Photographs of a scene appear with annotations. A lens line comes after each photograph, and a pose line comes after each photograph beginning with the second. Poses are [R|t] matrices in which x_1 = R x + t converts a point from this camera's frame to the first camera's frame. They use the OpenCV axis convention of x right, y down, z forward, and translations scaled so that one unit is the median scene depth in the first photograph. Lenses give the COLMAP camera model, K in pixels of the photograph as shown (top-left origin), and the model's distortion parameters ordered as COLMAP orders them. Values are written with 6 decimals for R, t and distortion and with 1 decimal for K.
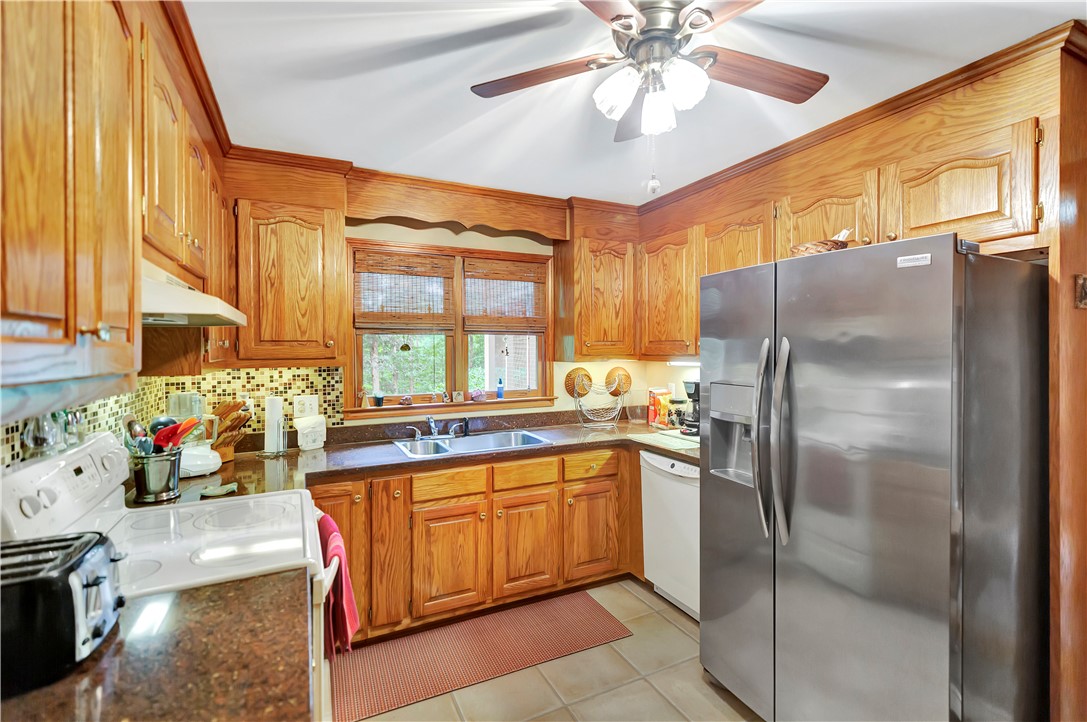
lens RADIAL K [[492.8, 0, 554.5], [0, 492.8, 353.3], [0, 0, 1]] dist [0.003880, 0.001031]
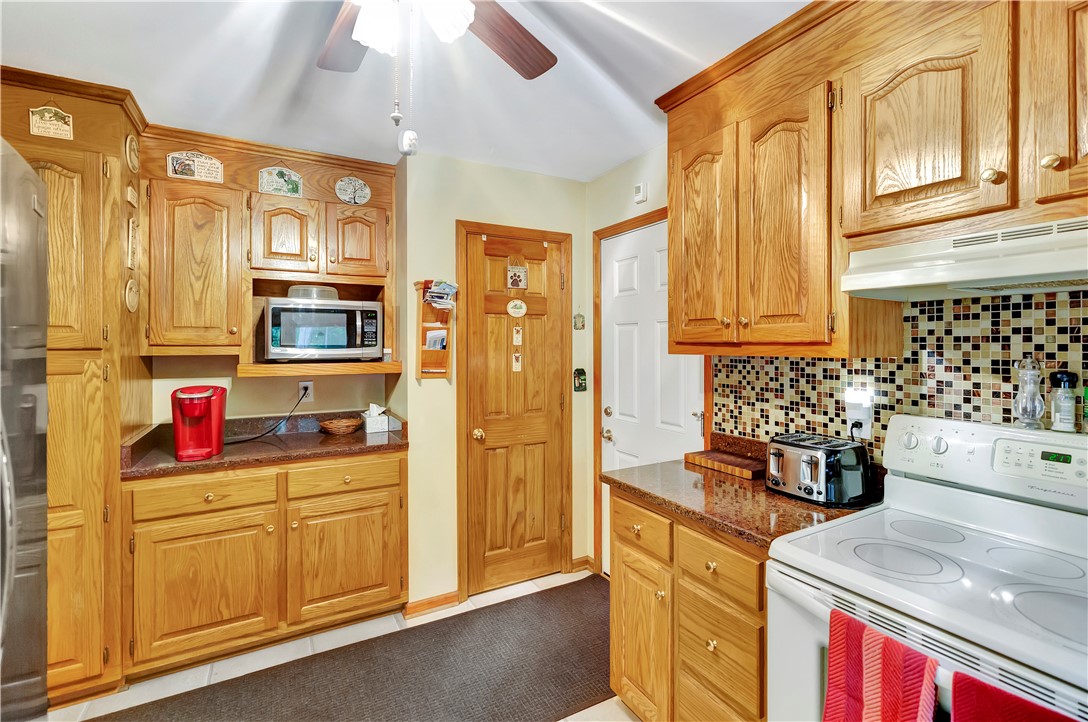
lens RADIAL K [[493.3, 0, 556.6], [0, 493.3, 346.8], [0, 0, 1]] dist [0.003880, 0.001031]
pose [[-0.998823, 0.008022, -0.047839, -0.008394], [0.007242, 0.999838, 0.016455, 0.008200], [0.047963, 0.016090, -0.998720, 0.922454]]
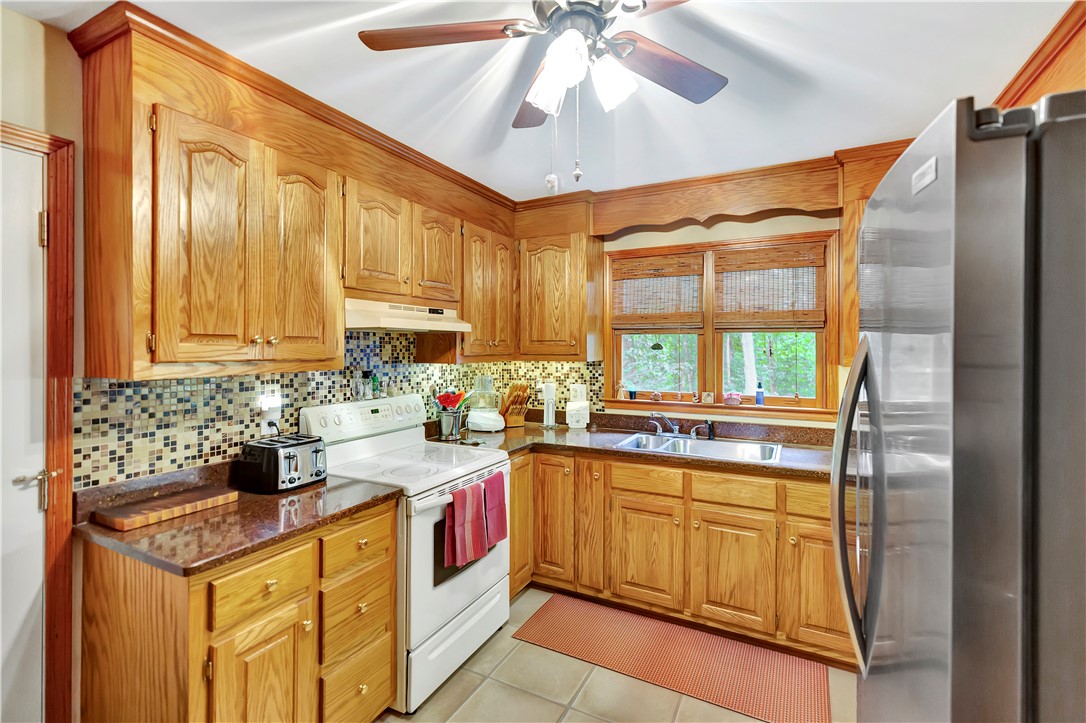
lens RADIAL K [[492.4, 0, 543.6], [0, 492.4, 349.9], [0, 0, 1]] dist [0.003880, 0.001031]
pose [[0.578535, 0.012517, -0.815561, 0.469834], [-0.012898, 0.999898, 0.006197, -0.008209], [0.815555, 0.006934, 0.578638, 0.216957]]
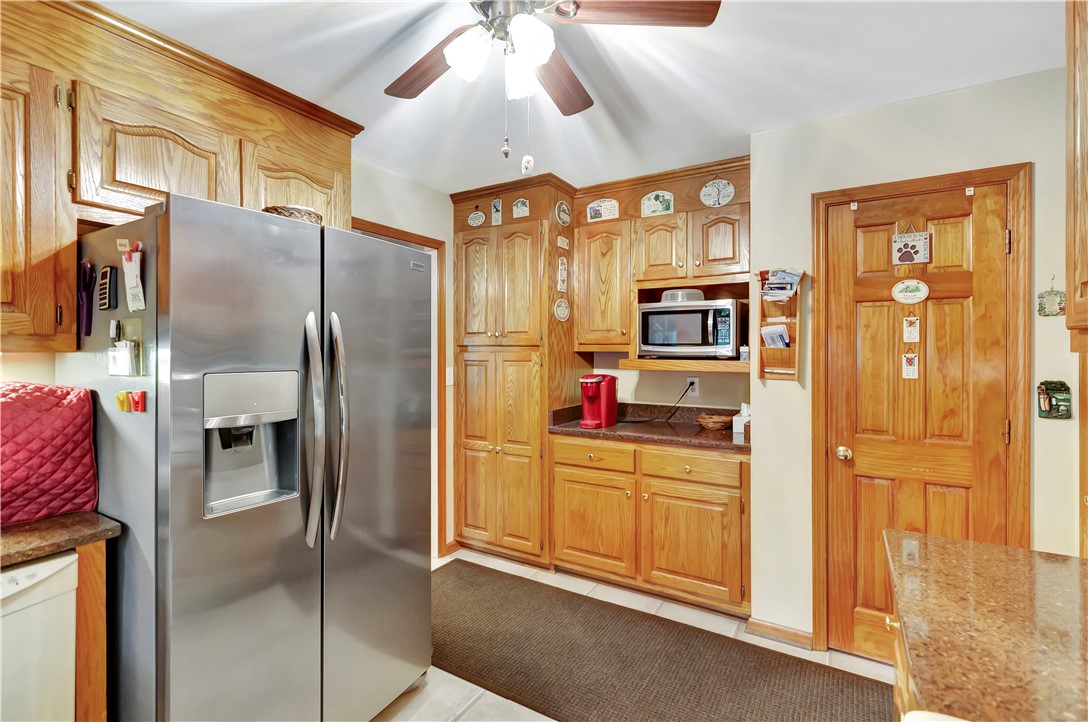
lens RADIAL K [[493.3, 0, 547.6], [0, 493.3, 352.2], [0, 0, 1]] dist [0.003880, 0.001031]
pose [[-0.528369, 0.000168, 0.849015, -0.338315], [0.011617, 0.999908, 0.007031, 0.025591], [-0.848935, 0.013579, -0.528323, 0.741295]]
